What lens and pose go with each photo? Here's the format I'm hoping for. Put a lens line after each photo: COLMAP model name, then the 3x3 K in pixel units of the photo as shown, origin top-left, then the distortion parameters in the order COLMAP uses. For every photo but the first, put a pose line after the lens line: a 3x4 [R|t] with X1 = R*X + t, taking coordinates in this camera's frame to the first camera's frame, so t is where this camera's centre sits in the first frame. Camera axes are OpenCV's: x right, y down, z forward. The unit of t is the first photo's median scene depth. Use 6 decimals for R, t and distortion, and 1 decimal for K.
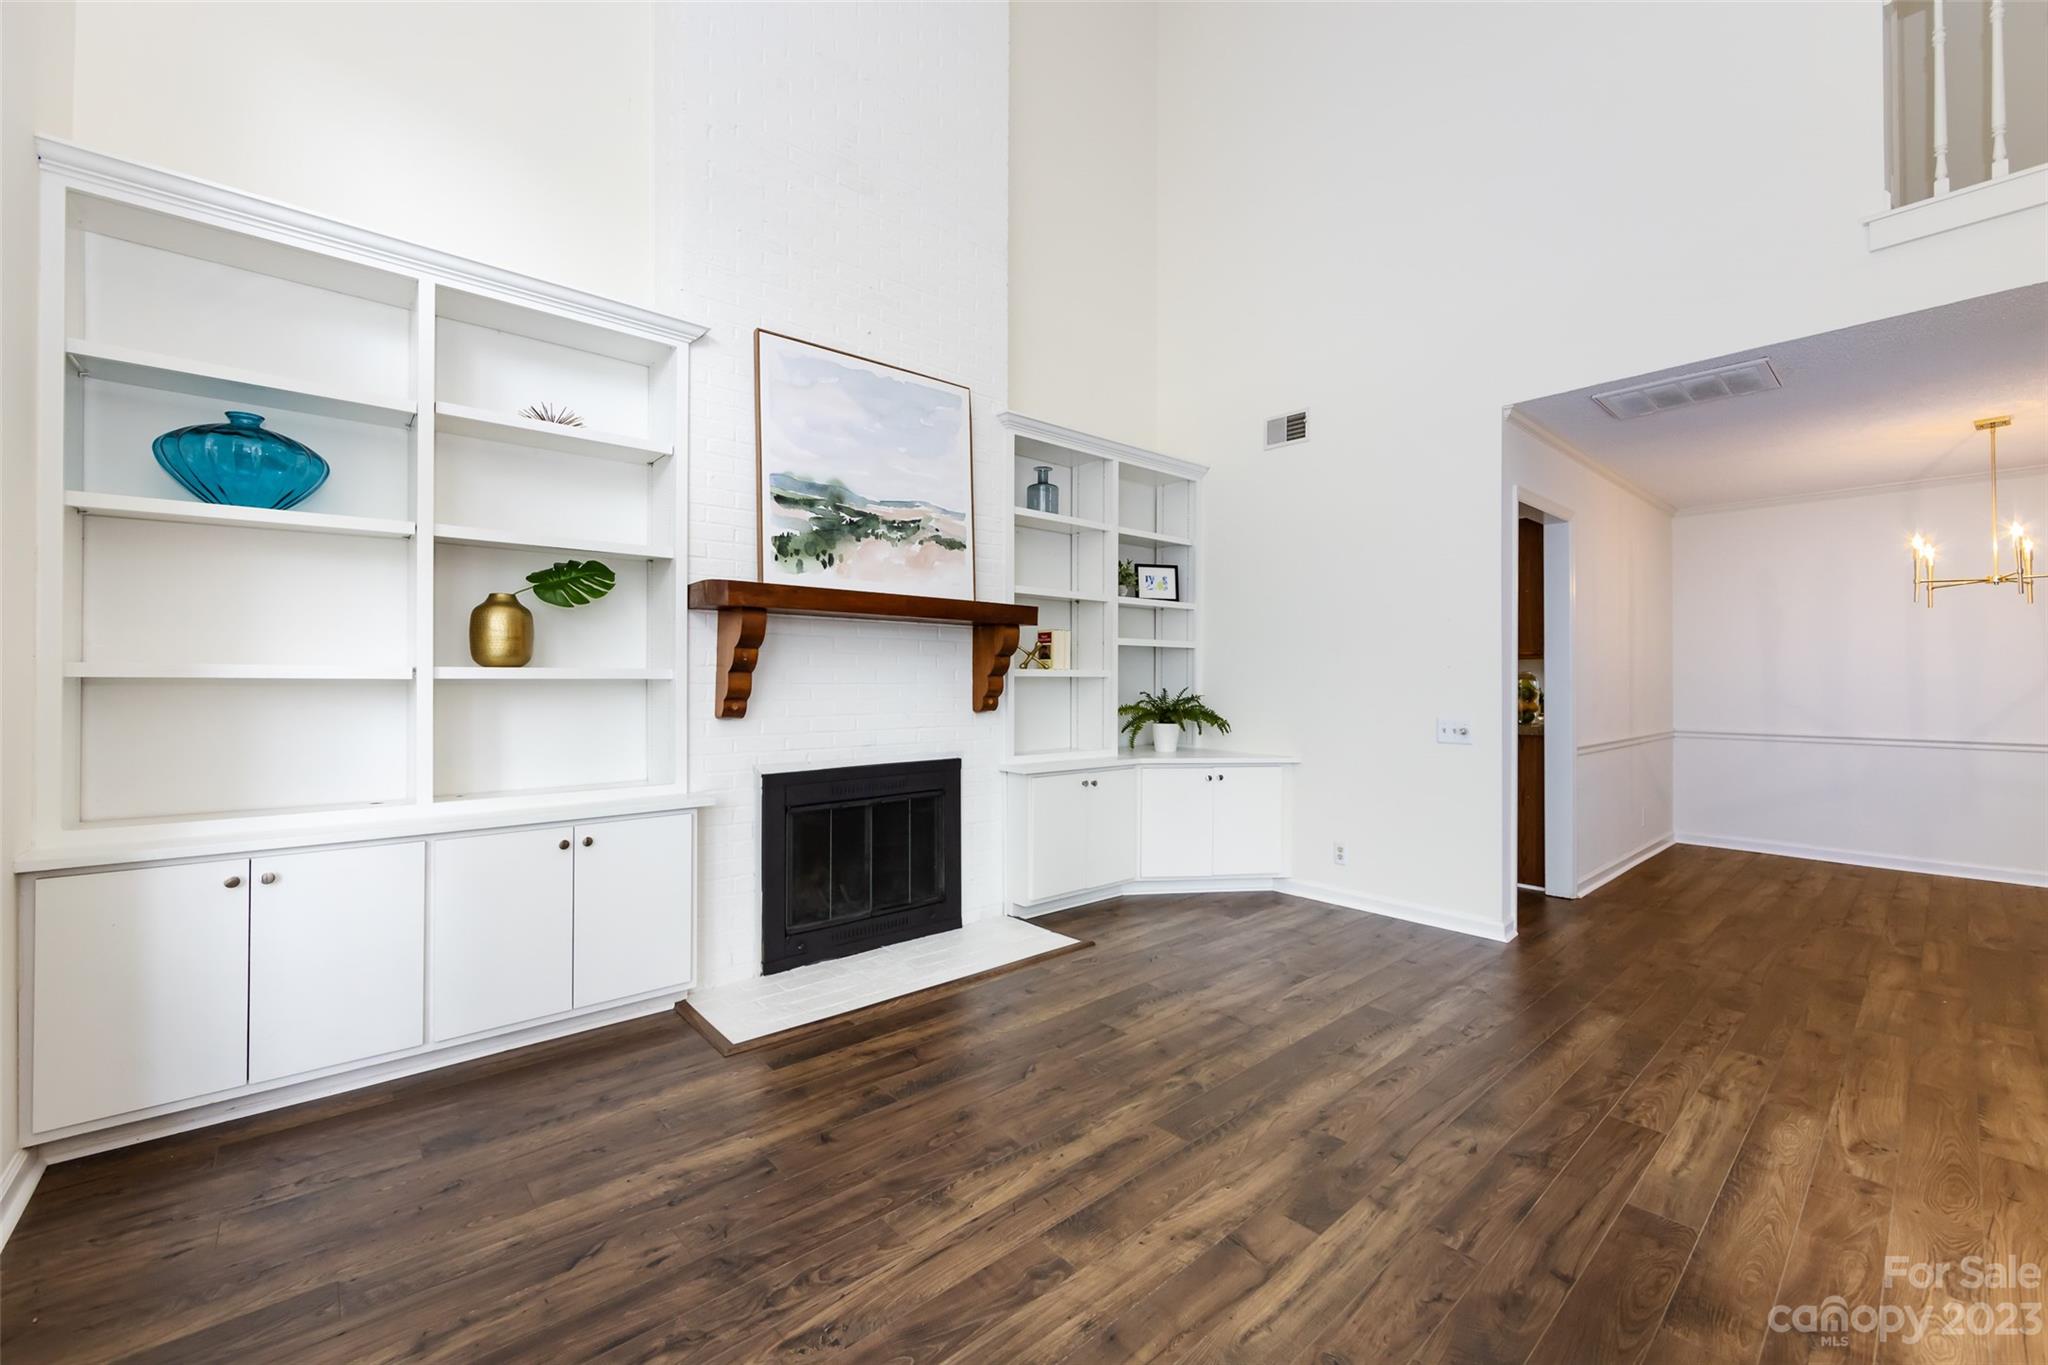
lens RADIAL K [[833.8, 0, 1021.9], [0, 833.8, 672.9], [0, 0, 1]] dist [-0.003204, -0.000218]
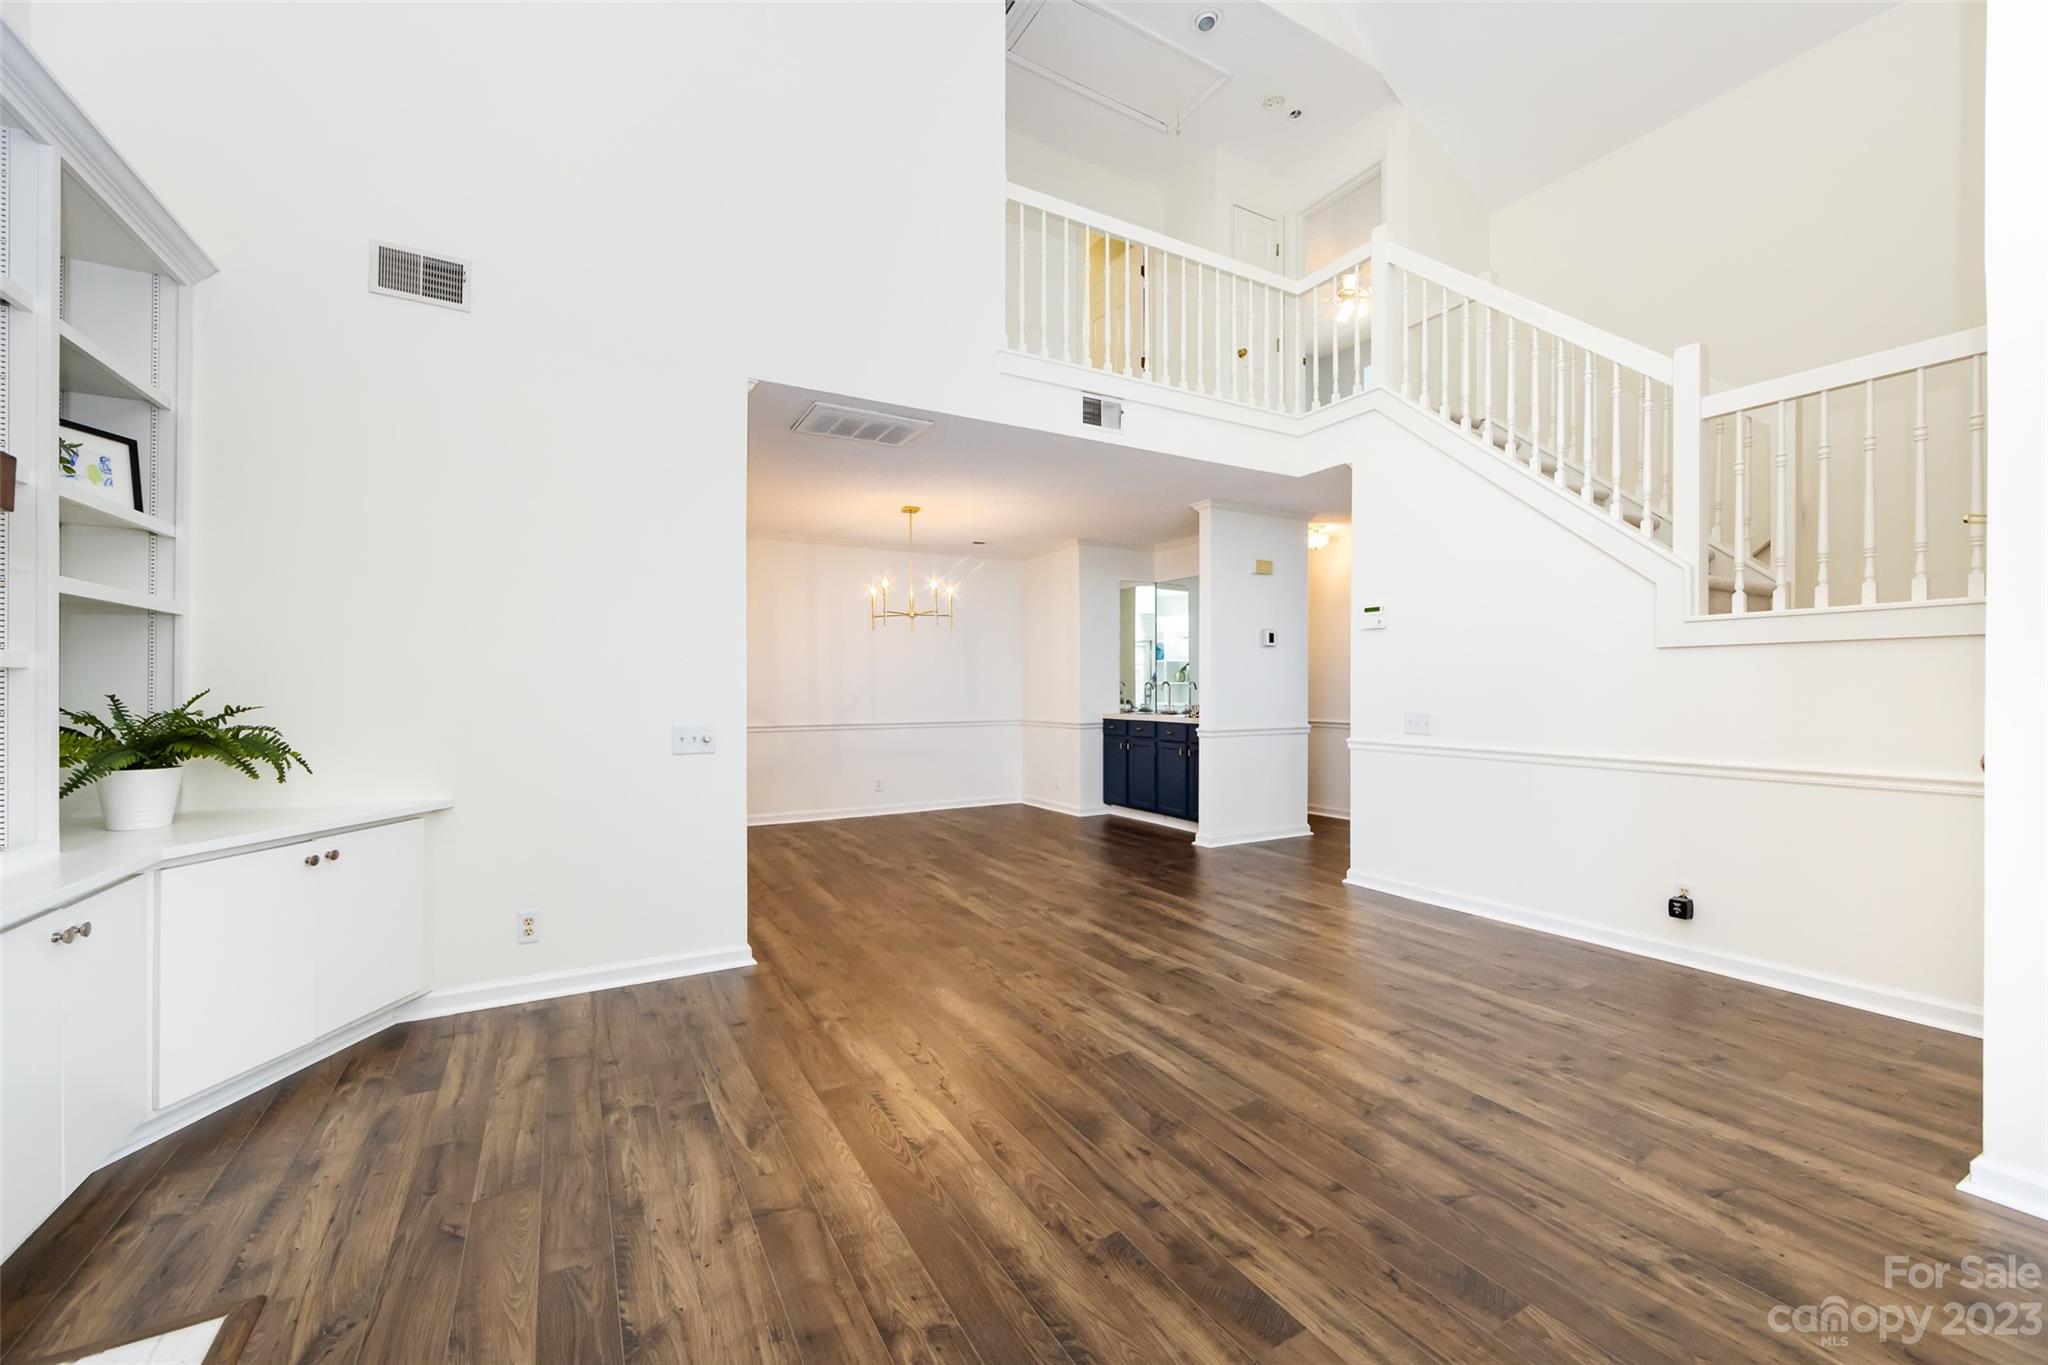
lens RADIAL K [[803.2, 0, 1033.5], [0, 803.2, 691.4], [0, 0, 1]] dist [-0.007567, -0.000239]
pose [[0.185411, -0.007998, 0.982629, -0.255422], [-0.004963, 0.999946, 0.009076, 0.014316], [-0.982649, -0.006560, 0.185361, 0.600311]]
